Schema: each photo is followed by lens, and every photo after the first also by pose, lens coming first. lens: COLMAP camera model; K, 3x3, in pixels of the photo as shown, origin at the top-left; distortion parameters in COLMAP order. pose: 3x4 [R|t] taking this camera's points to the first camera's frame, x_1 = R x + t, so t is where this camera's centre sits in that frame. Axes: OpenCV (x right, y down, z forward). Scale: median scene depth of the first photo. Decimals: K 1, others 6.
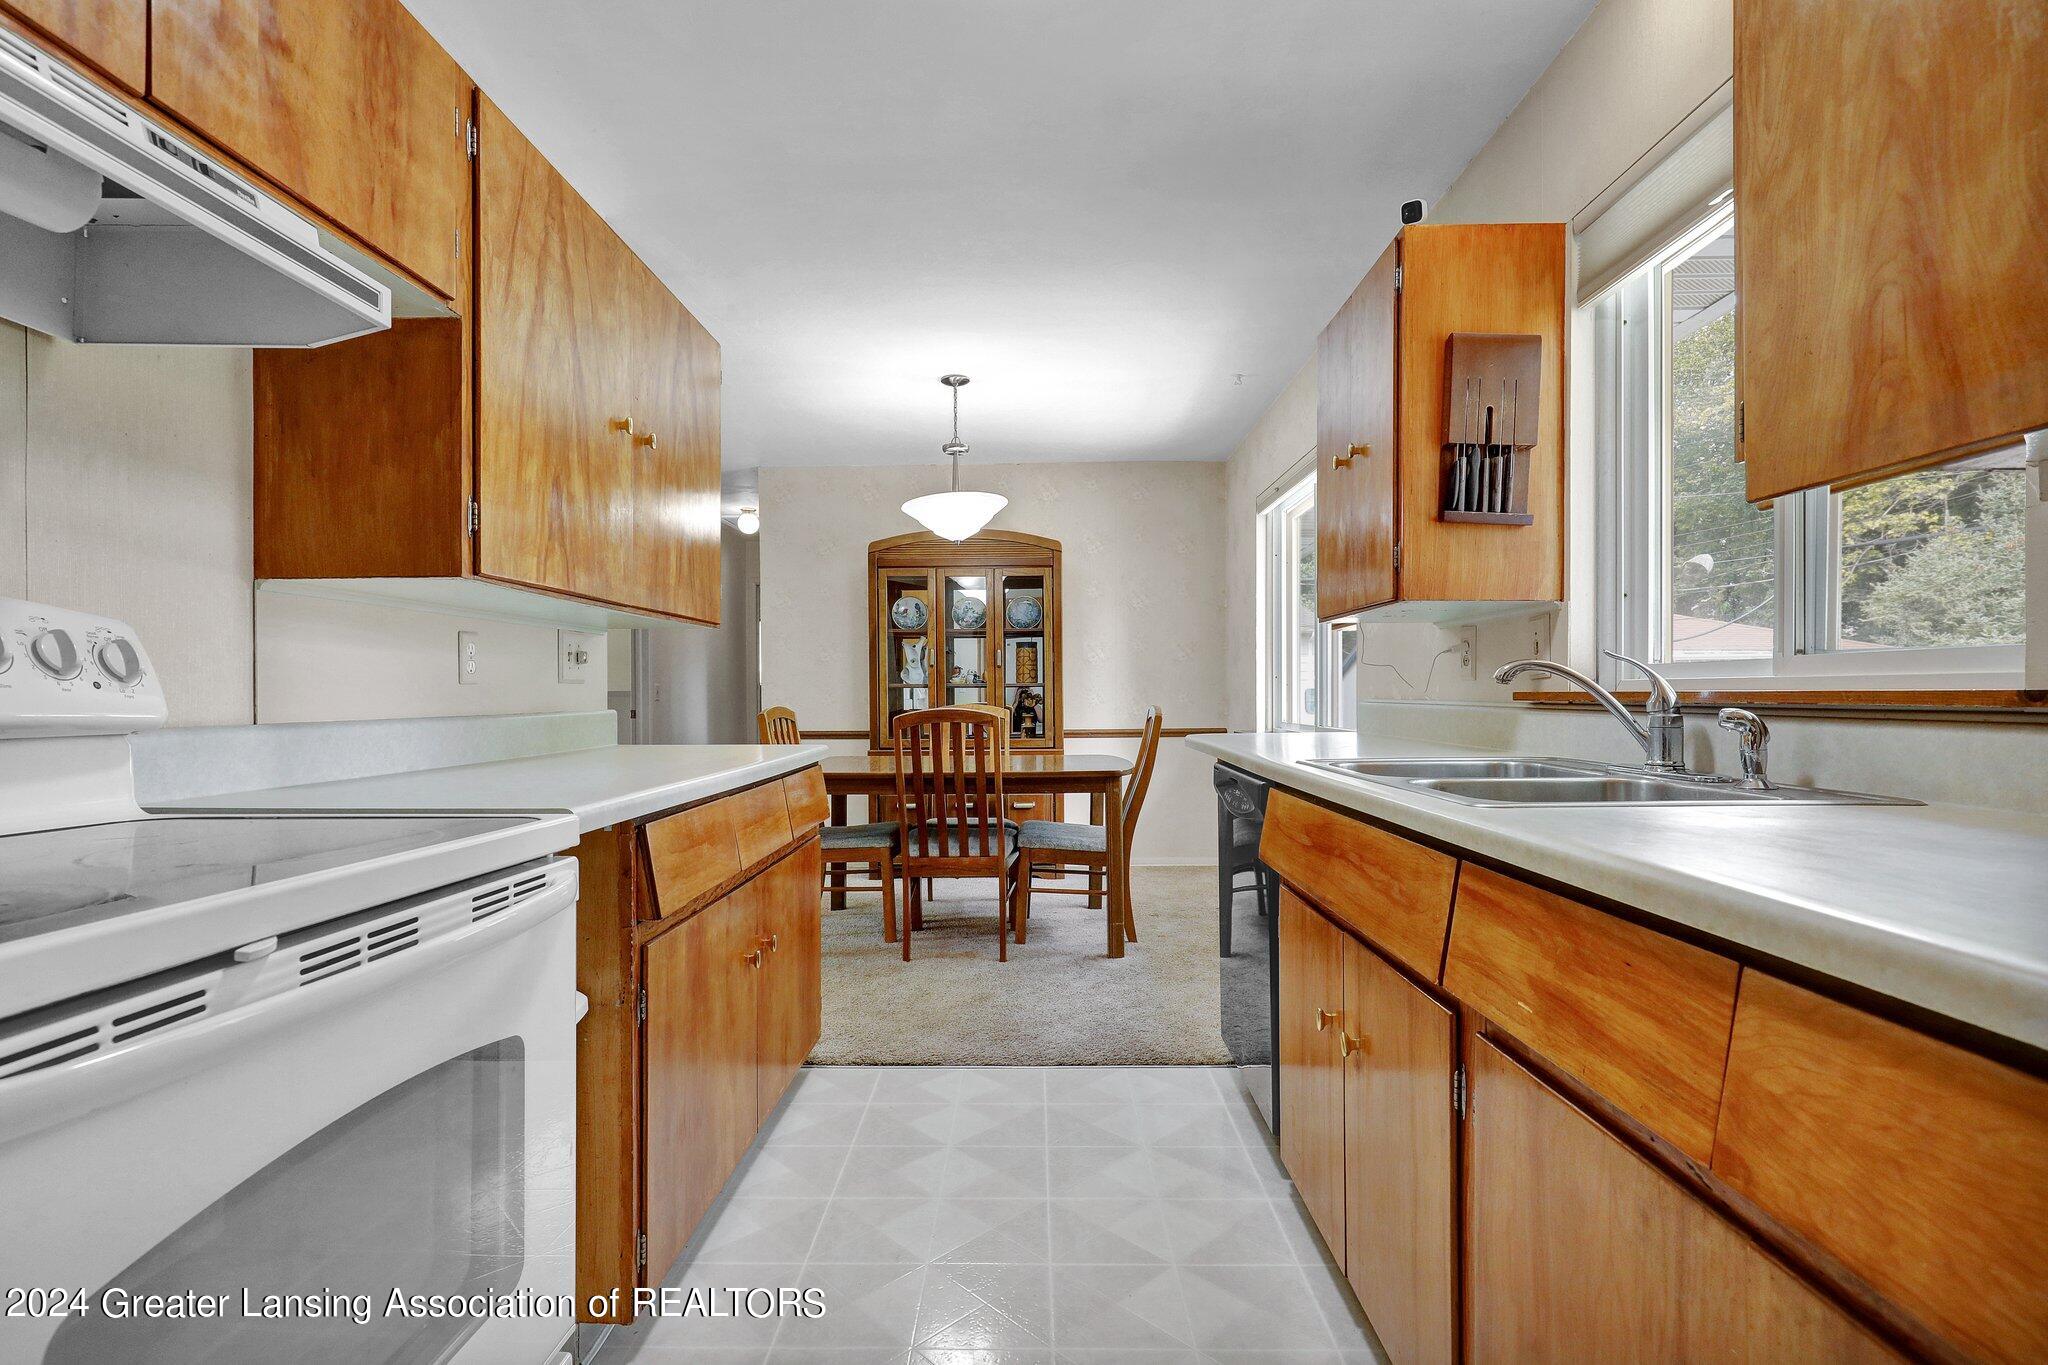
lens RADIAL K [[945.5, 0, 1012.7], [0, 945.5, 692.2], [0, 0, 1]] dist [0.003105, 0.000421]
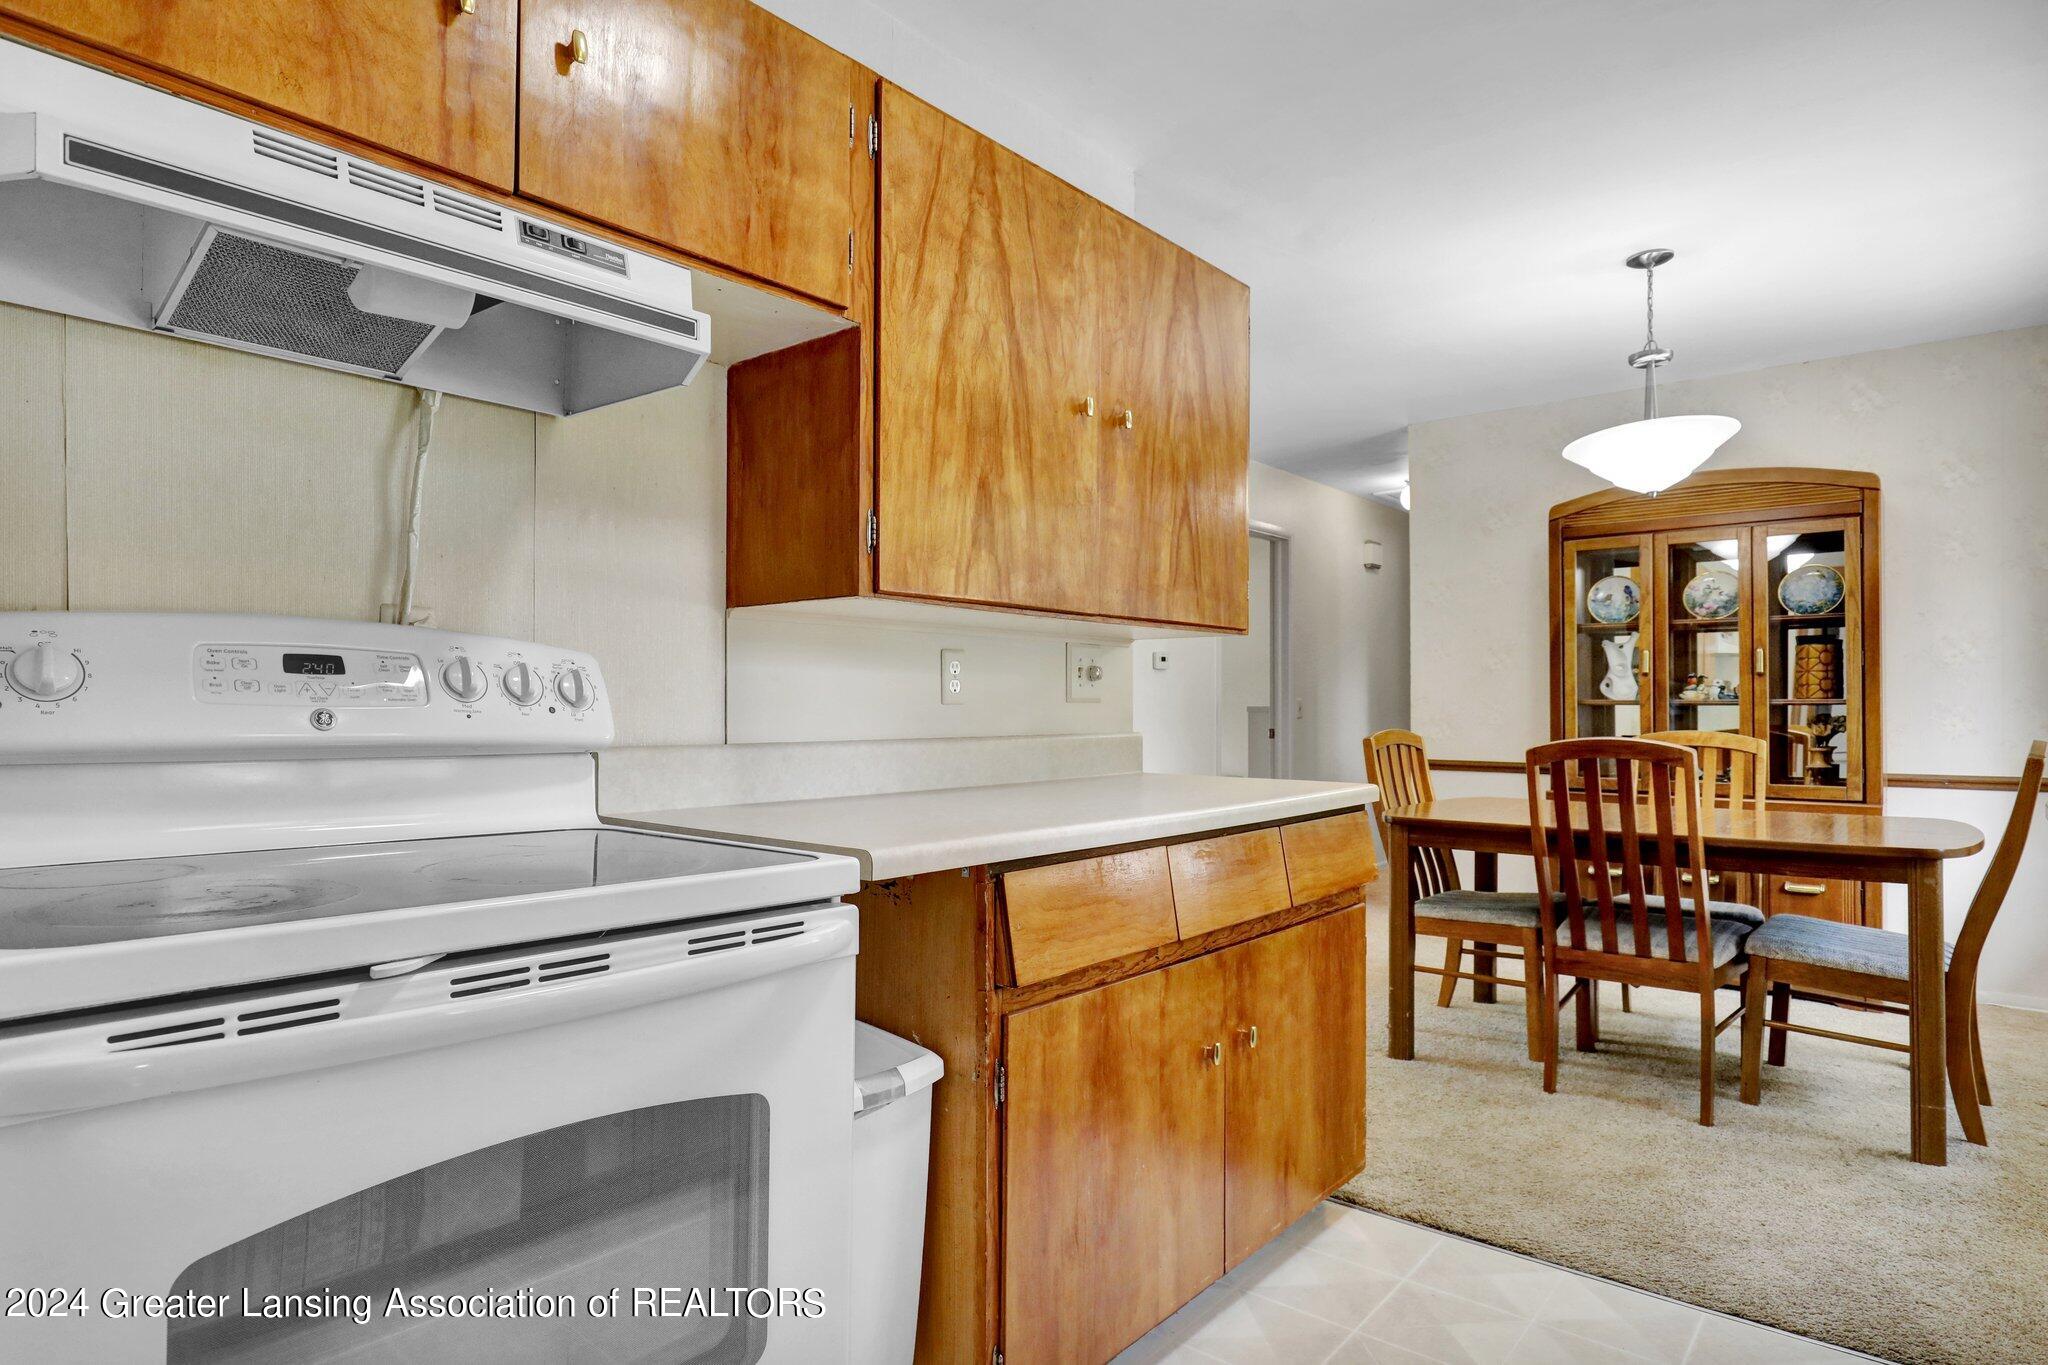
lens RADIAL K [[1137.2, 0, 1025.3], [0, 1137.2, 698.3], [0, 0, 1]] dist [0.003357, 0.000269]
pose [[0.784942, 0.001859, -0.619567, 0.222332], [-0.005381, 0.999978, -0.003816, -0.012525], [0.619546, 0.006330, 0.784935, 0.172449]]
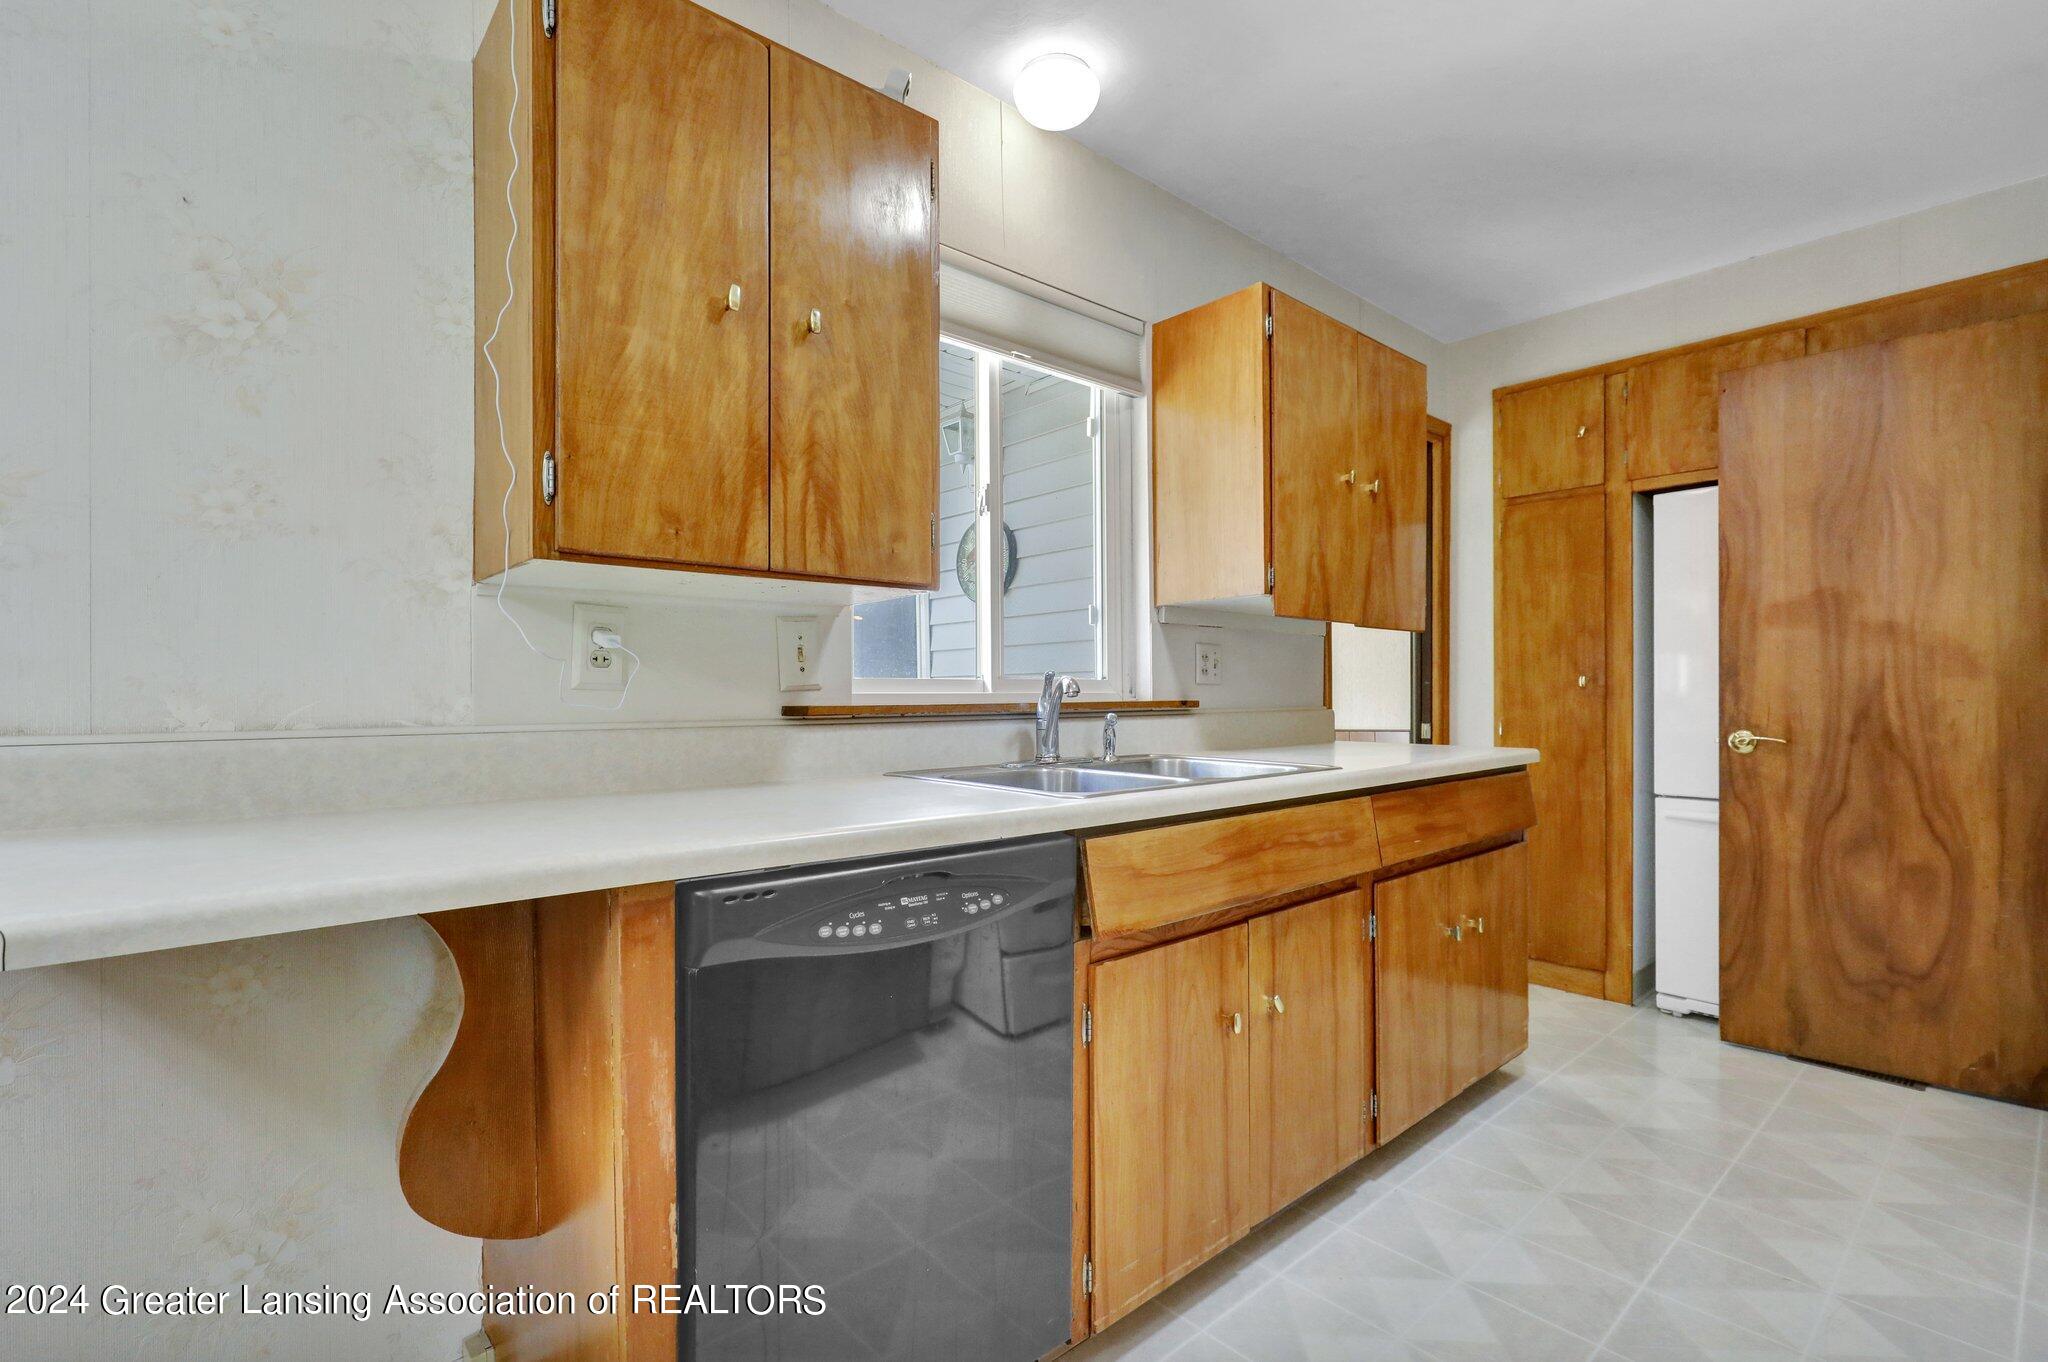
lens RADIAL K [[945.5, 0, 1021.2], [0, 945.5, 697.6], [0, 0, 1]] dist [0.003105, 0.000421]
pose [[-0.681334, 0.002538, 0.731969, -0.248975], [0.005096, 0.999986, 0.001276, -0.009586], [-0.731955, 0.004600, -0.681337, 1.718770]]
